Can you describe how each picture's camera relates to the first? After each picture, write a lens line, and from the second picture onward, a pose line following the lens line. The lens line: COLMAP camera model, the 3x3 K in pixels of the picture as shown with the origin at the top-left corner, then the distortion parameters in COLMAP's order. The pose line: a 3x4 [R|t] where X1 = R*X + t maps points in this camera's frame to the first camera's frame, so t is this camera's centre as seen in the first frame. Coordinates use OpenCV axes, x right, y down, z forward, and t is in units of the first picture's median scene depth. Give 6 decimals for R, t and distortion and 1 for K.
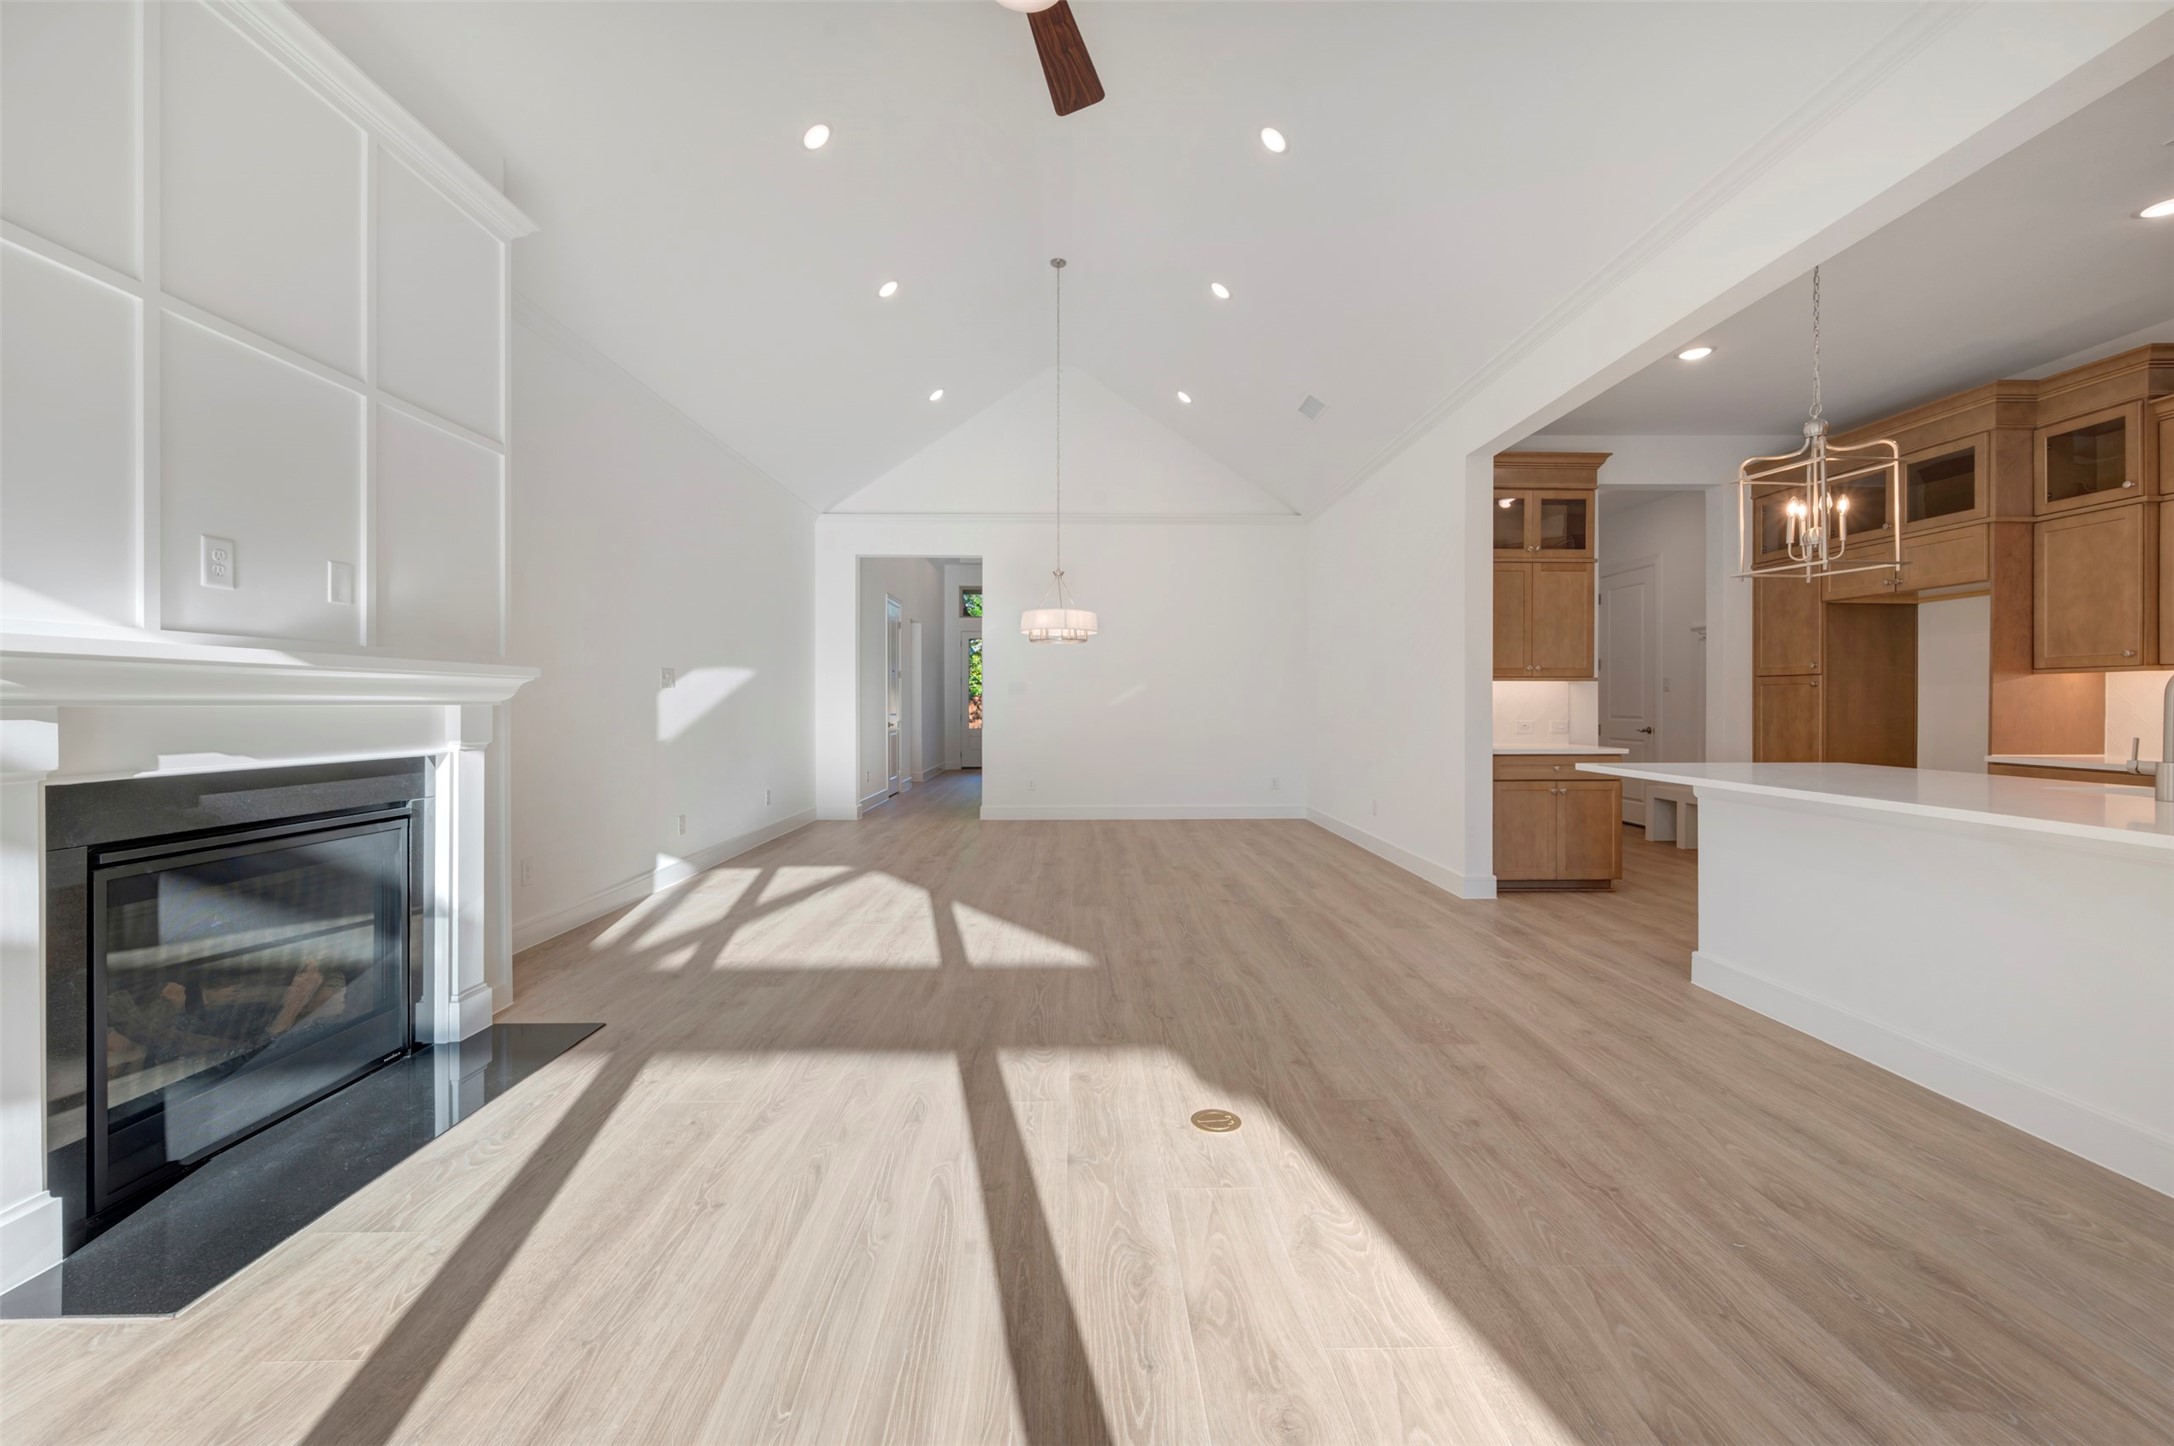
lens RADIAL K [[864.3, 0, 1093.0], [0, 864.3, 710.0], [0, 0, 1]] dist [-0.000780, 0.000186]
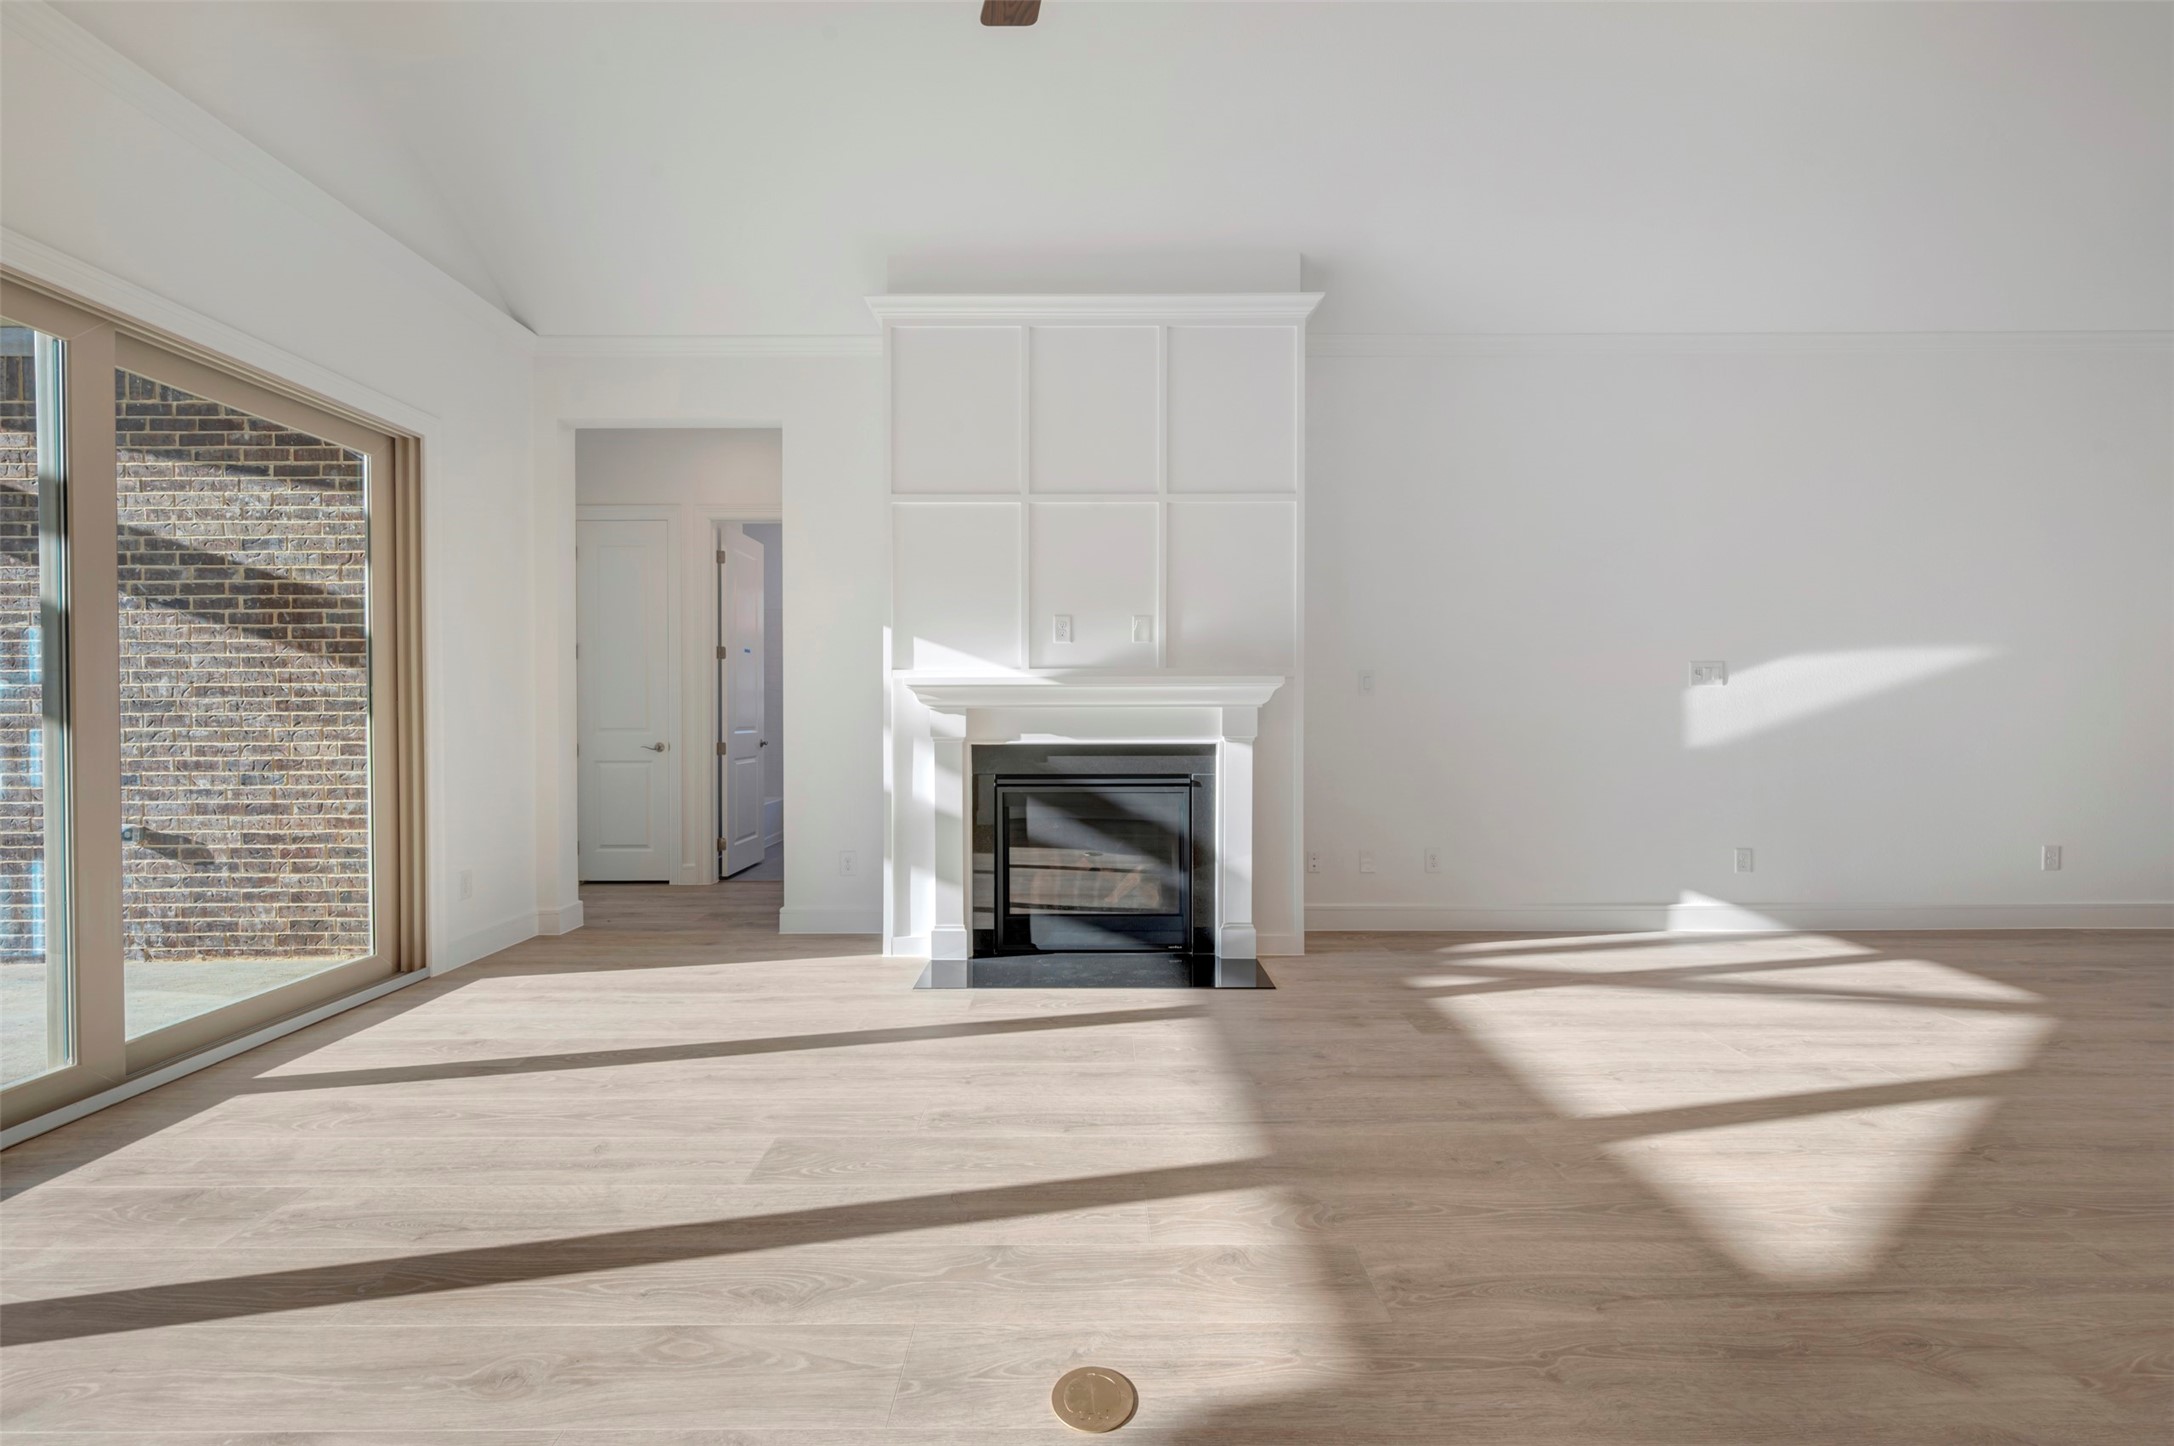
lens RADIAL K [[860.5, 0, 1089.6], [0, 860.5, 719.0], [0, 0, 1]] dist [0.001060, -0.000075]
pose [[-0.018452, 0.013500, -0.999739, 0.496719], [-0.004179, 0.999899, 0.013579, -0.004019], [0.999821, 0.004429, -0.018394, 0.678841]]
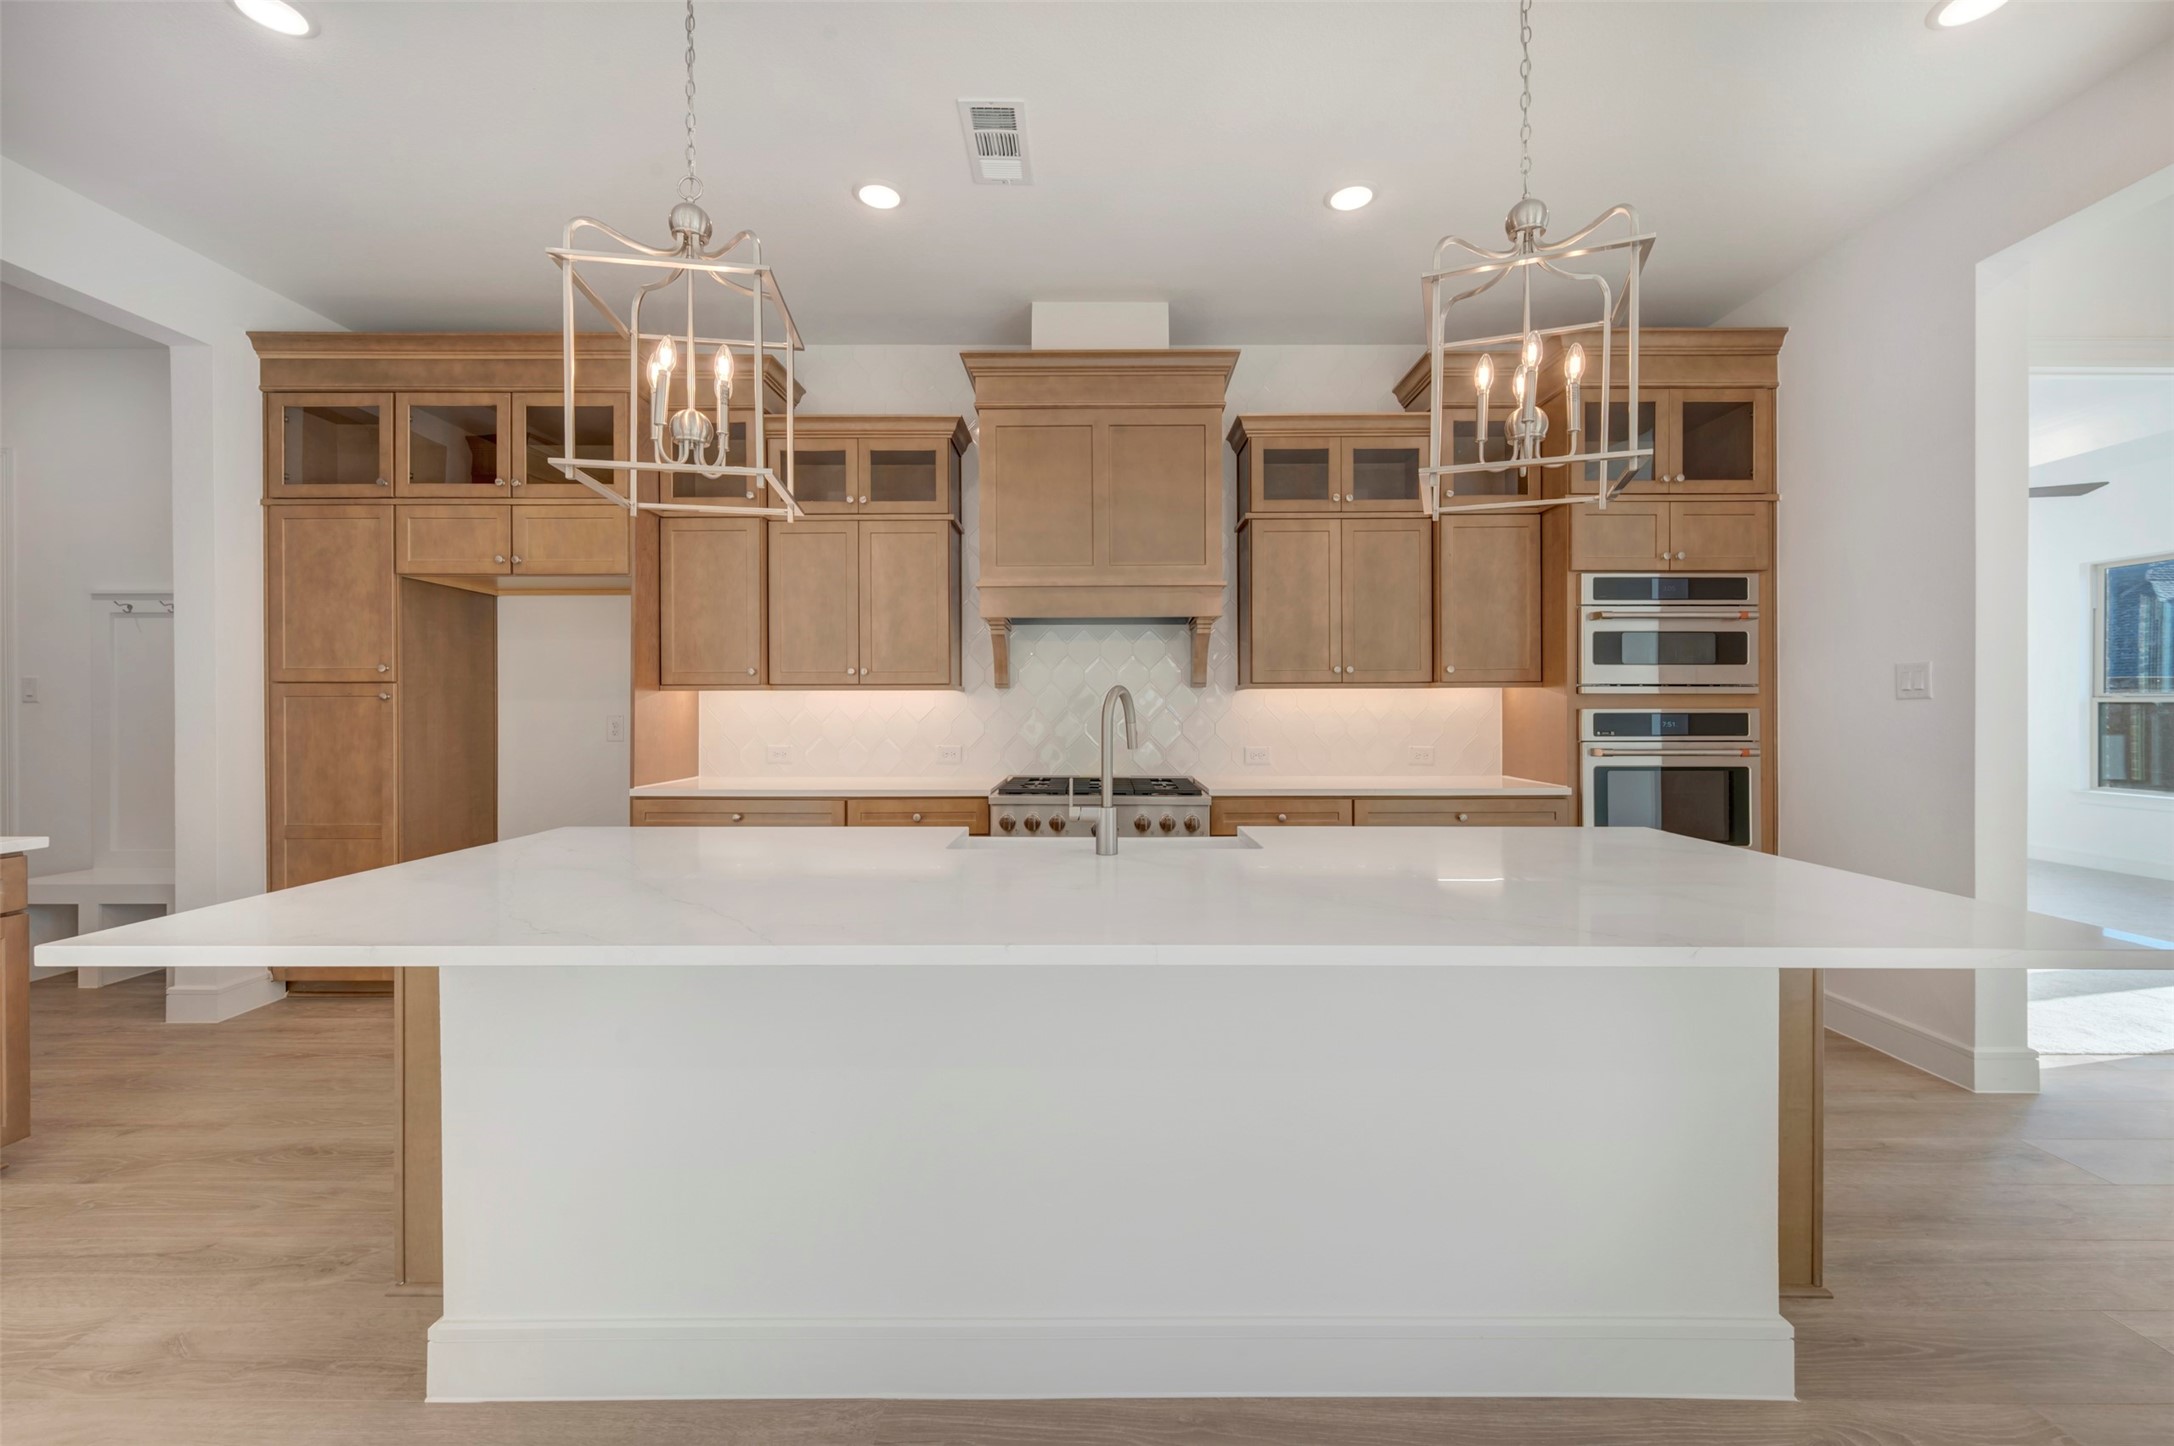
lens RADIAL K [[864.3, 0, 1093.0], [0, 864.3, 710.0], [0, 0, 1]] dist [-0.000780, 0.000186]
pose [[0.022868, -0.001538, 0.999737, 0.277681], [0.009483, 0.999954, 0.001321, -0.023238], [-0.999694, 0.009451, 0.022882, 0.668398]]
